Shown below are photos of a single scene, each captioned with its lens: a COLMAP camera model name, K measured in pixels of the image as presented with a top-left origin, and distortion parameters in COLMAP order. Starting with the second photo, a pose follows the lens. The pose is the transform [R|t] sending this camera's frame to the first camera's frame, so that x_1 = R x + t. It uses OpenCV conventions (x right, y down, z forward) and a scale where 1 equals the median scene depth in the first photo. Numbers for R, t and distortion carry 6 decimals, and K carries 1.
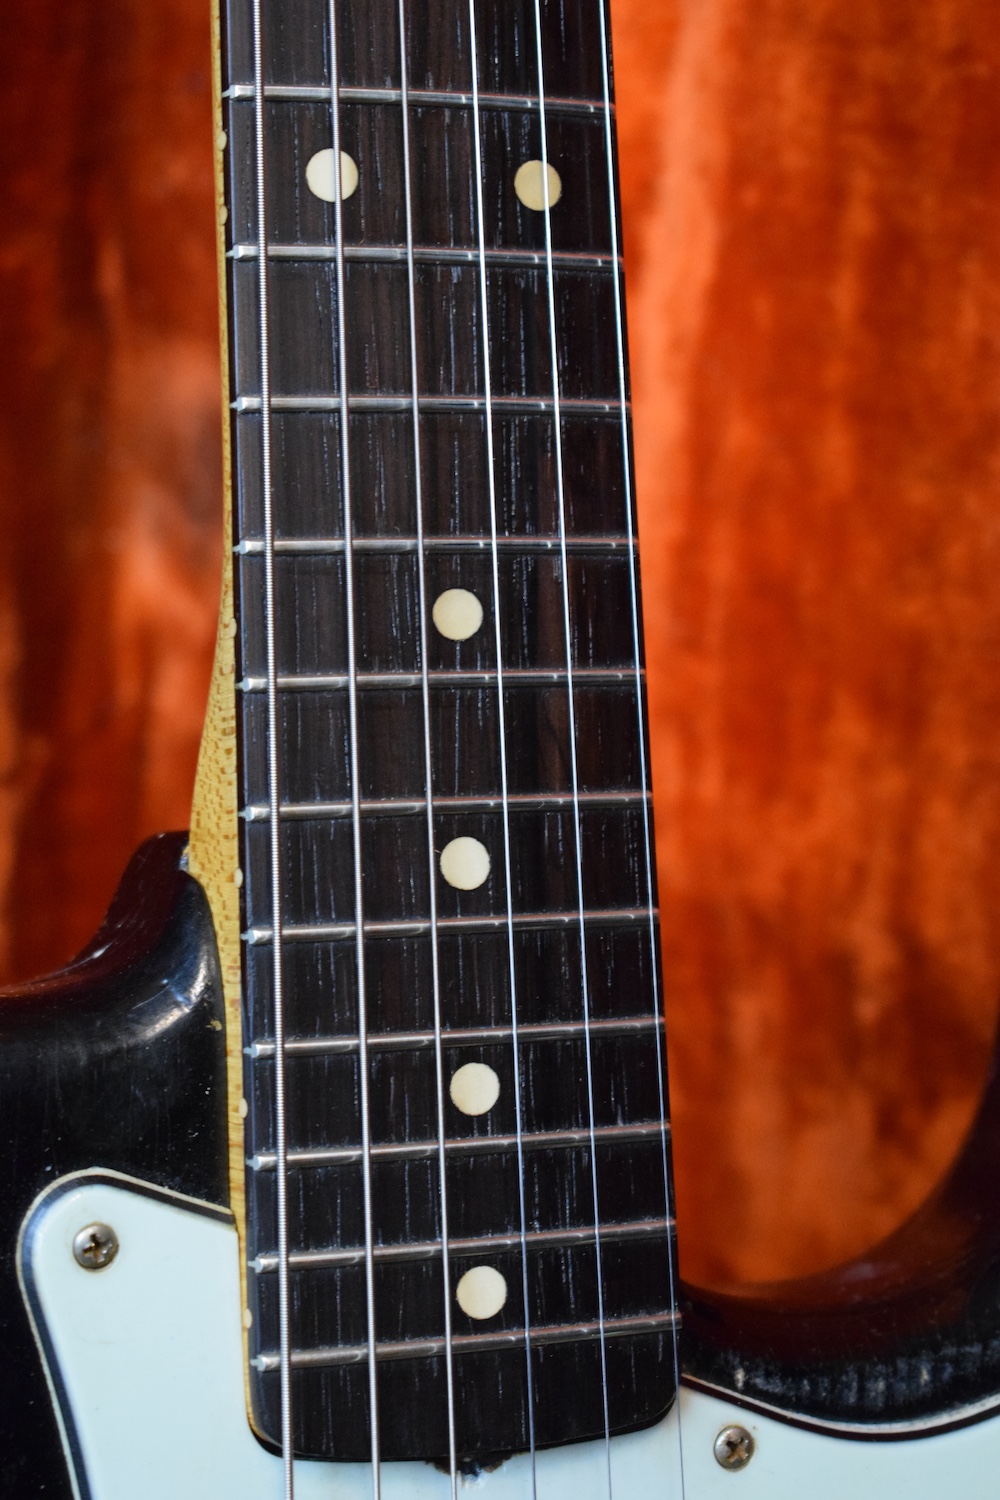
lens RADIAL K [[3100.7, 0, 495.9], [0, 3100.7, 745.6], [0, 0, 1]] dist [0.045165, 0.000000]
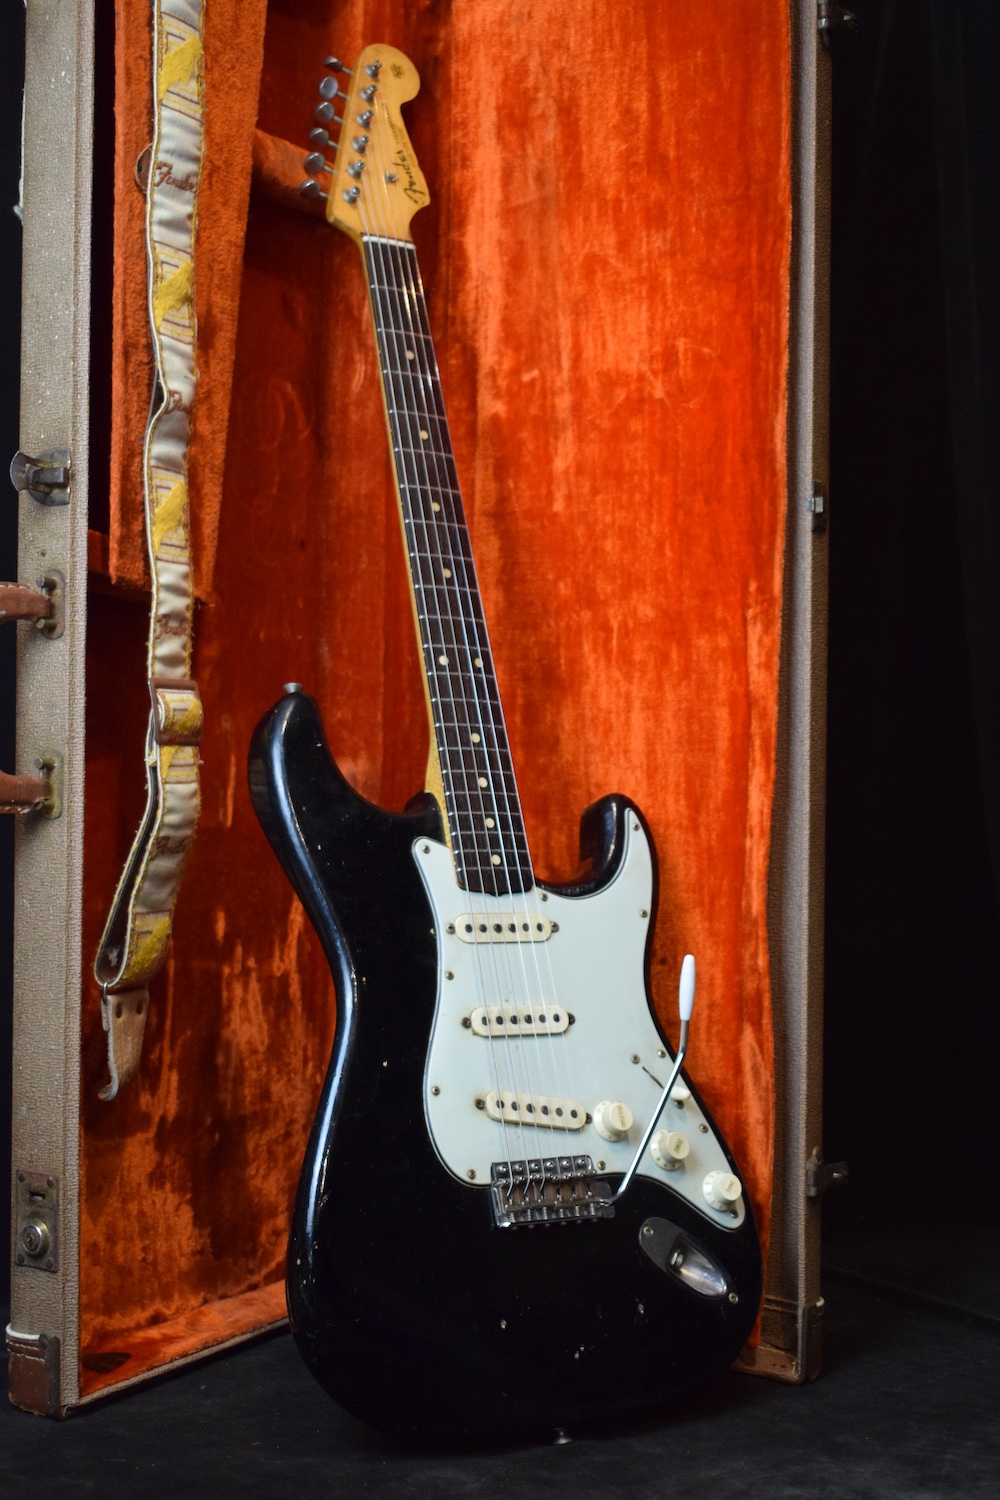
lens RADIAL K [[2015.9, 0, 486.9], [0, 2015.9, 764.7], [0, 0, 1]] dist [-0.037744, 0.000000]
pose [[0.978410, -0.059906, 0.197801, -0.662663], [0.115666, 0.951866, -0.283854, 0.959595], [-0.171276, 0.300604, 0.938244, -2.166152]]
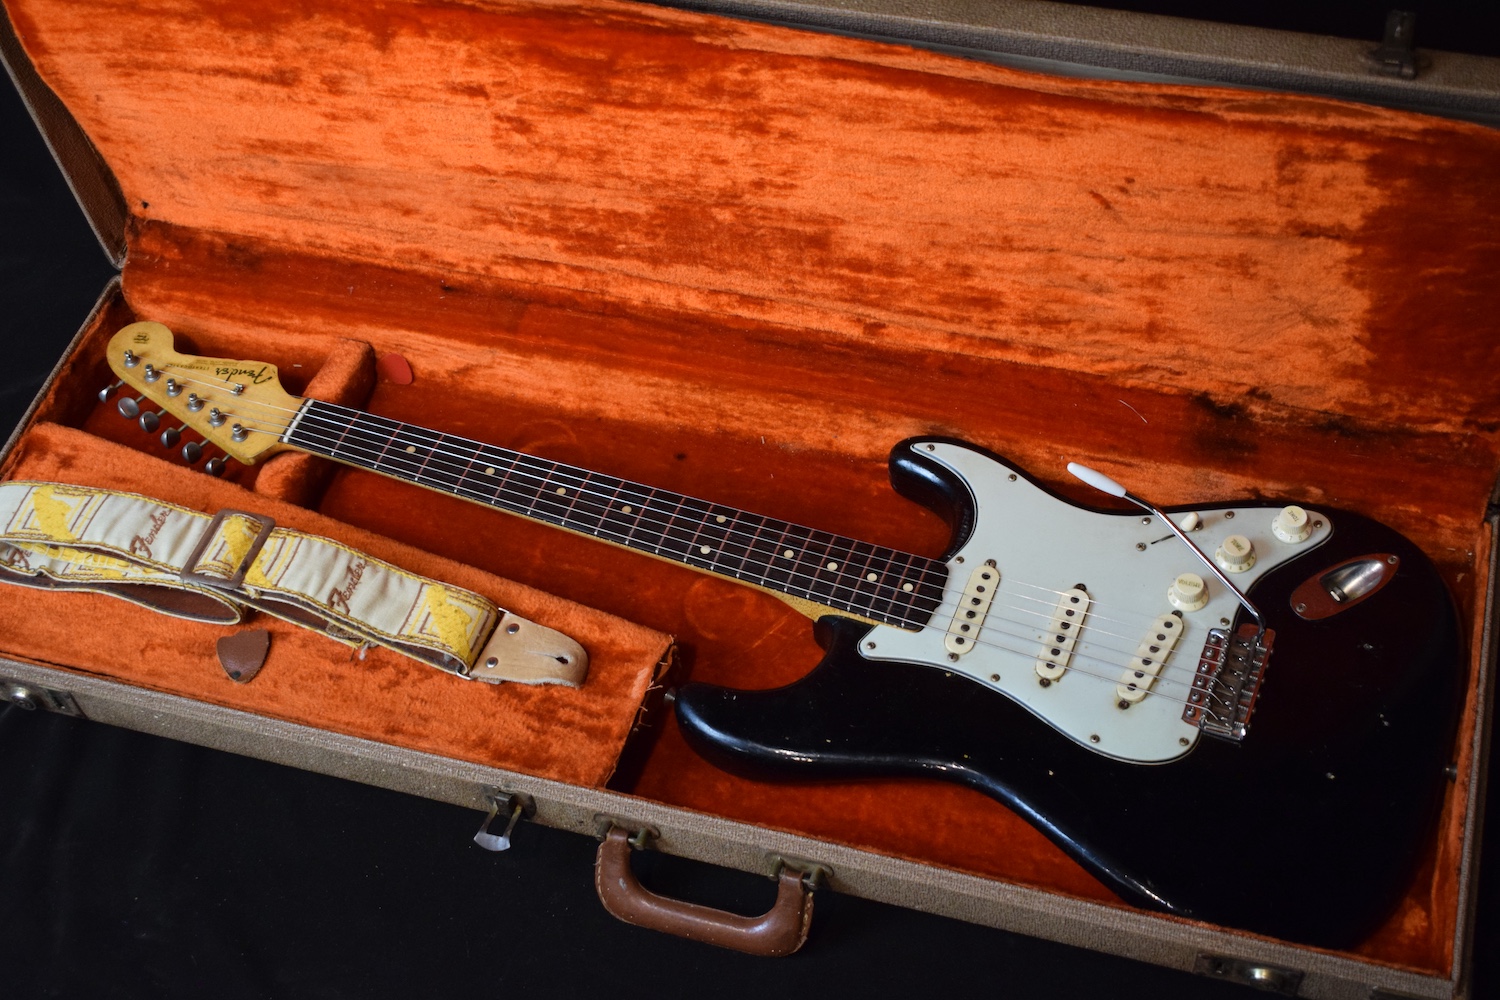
lens RADIAL K [[2015.9, 0, 750.5], [0, 2015.9, 492.7], [0, 0, 1]] dist [-0.037744, 0.000000]
pose [[0.357015, -0.907267, 0.222278, -0.702352], [0.917900, 0.296623, -0.263579, 0.770284], [0.173203, 0.298130, 0.938679, -2.273009]]
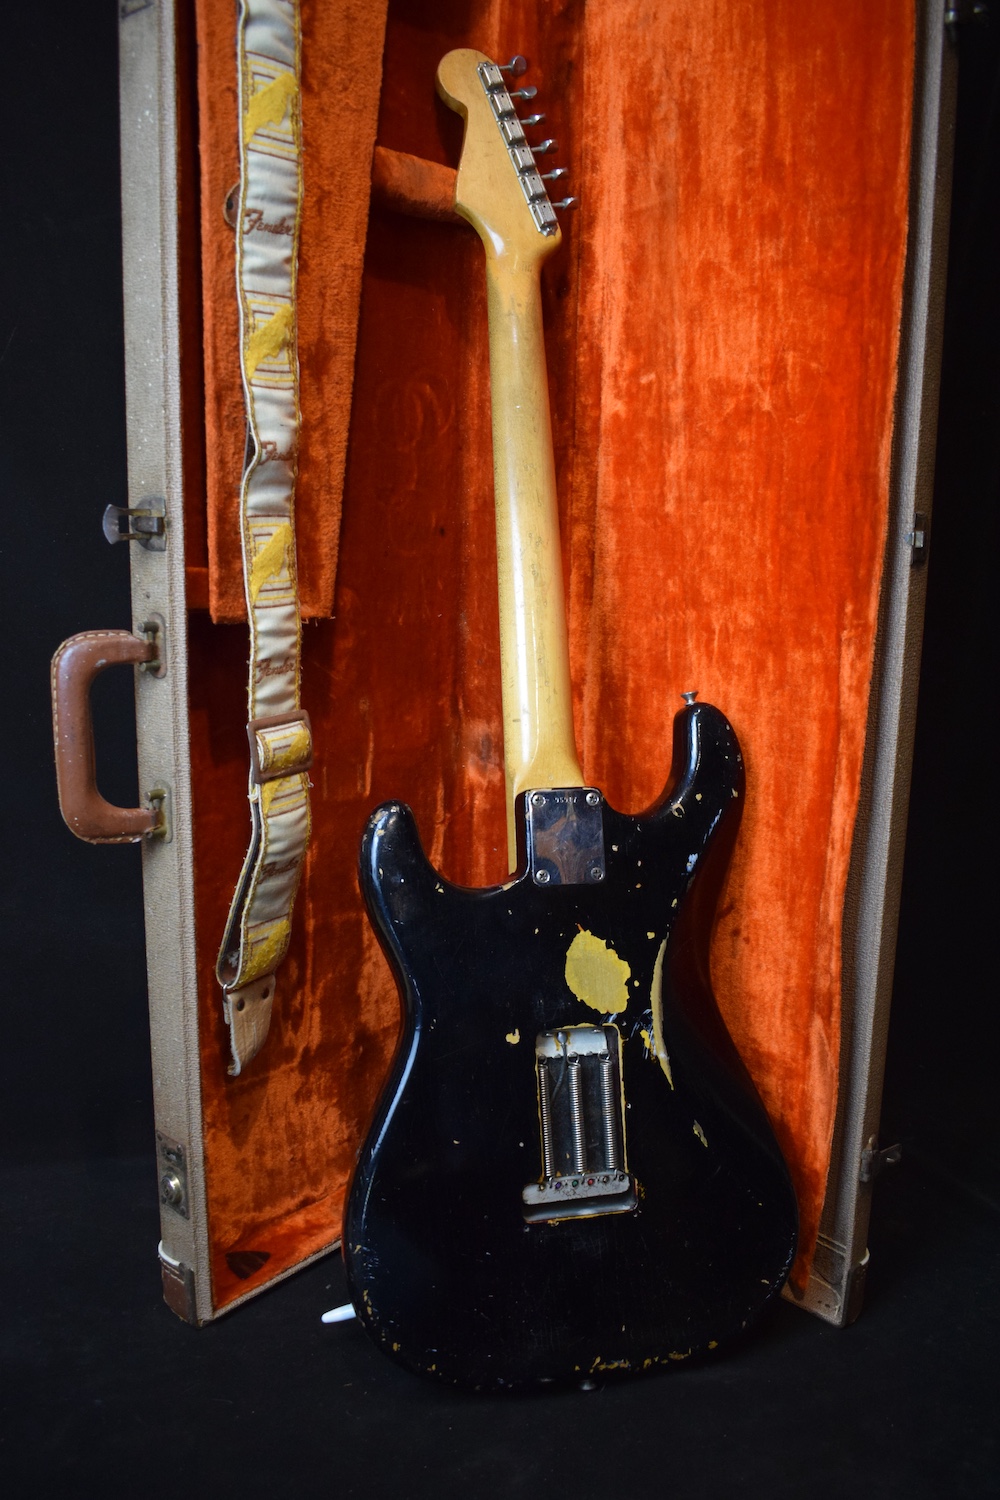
lens RADIAL K [[1278.6, 0, 462.0], [0, 1278.6, 756.0], [0, 0, 1]] dist [-0.097587, 0.030717]
pose [[0.998182, -0.060050, -0.005185, -0.185327], [0.059183, 0.992781, -0.104323, 0.173137], [0.011412, 0.103826, 0.994530, -1.260487]]
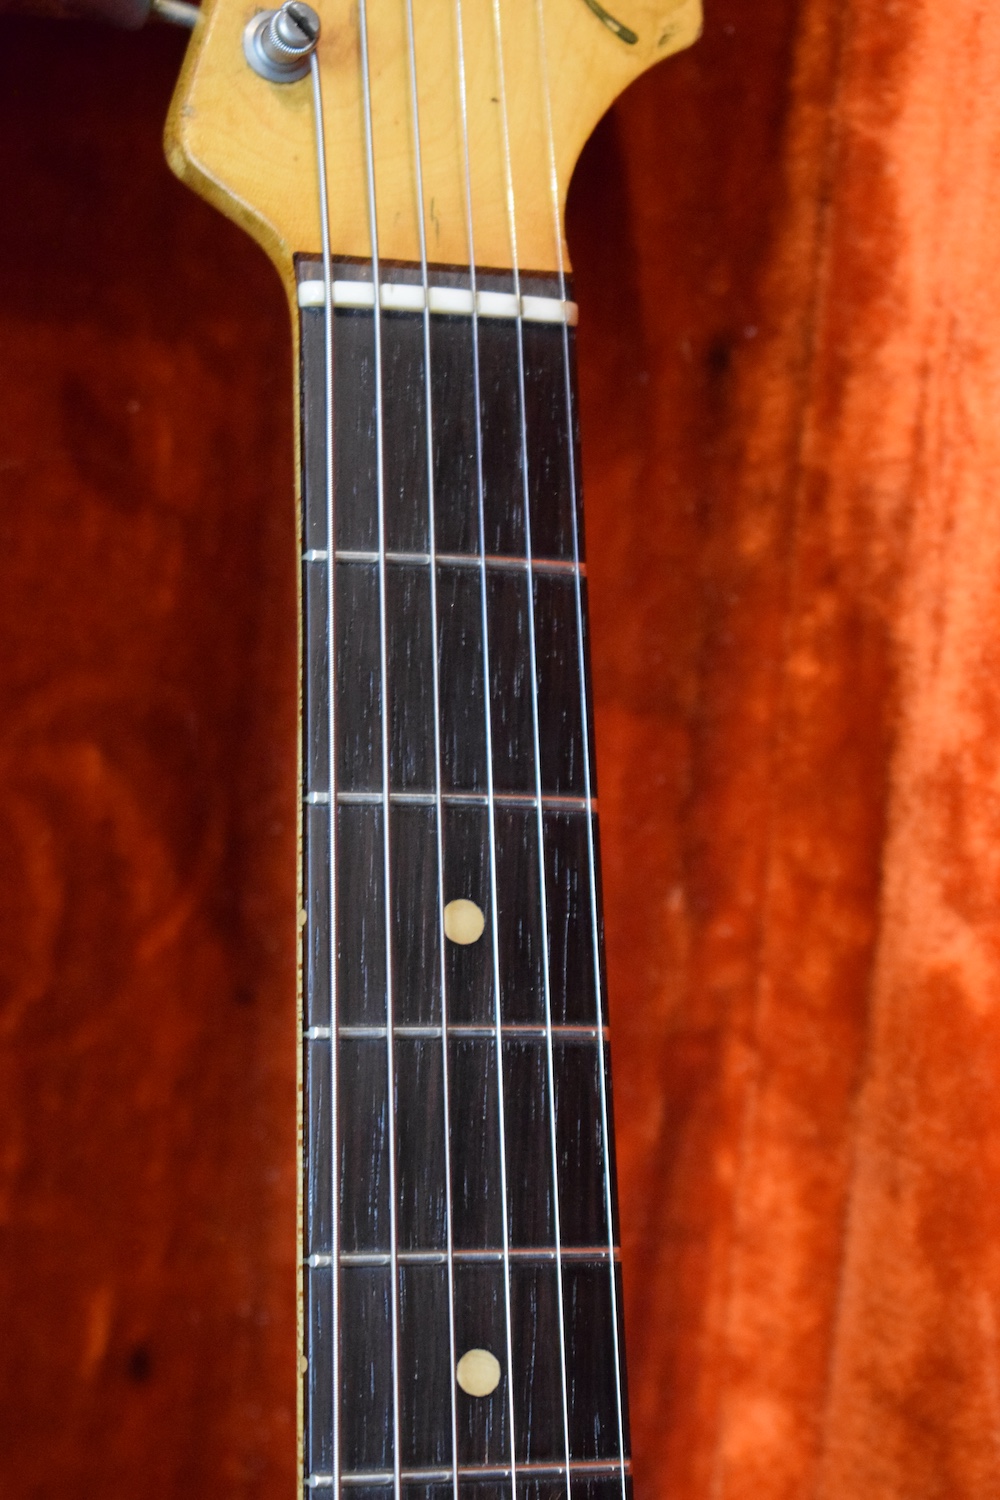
lens RADIAL K [[3354.2, 0, 496.7], [0, 3354.2, 756.3], [0, 0, 1]] dist [0.082331, 0.000000]
pose [[0.999462, 0.003751, -0.032582, 0.012403], [-0.008535, 0.988957, -0.147958, -0.657281], [0.031668, 0.148156, 0.988457, -0.197610]]
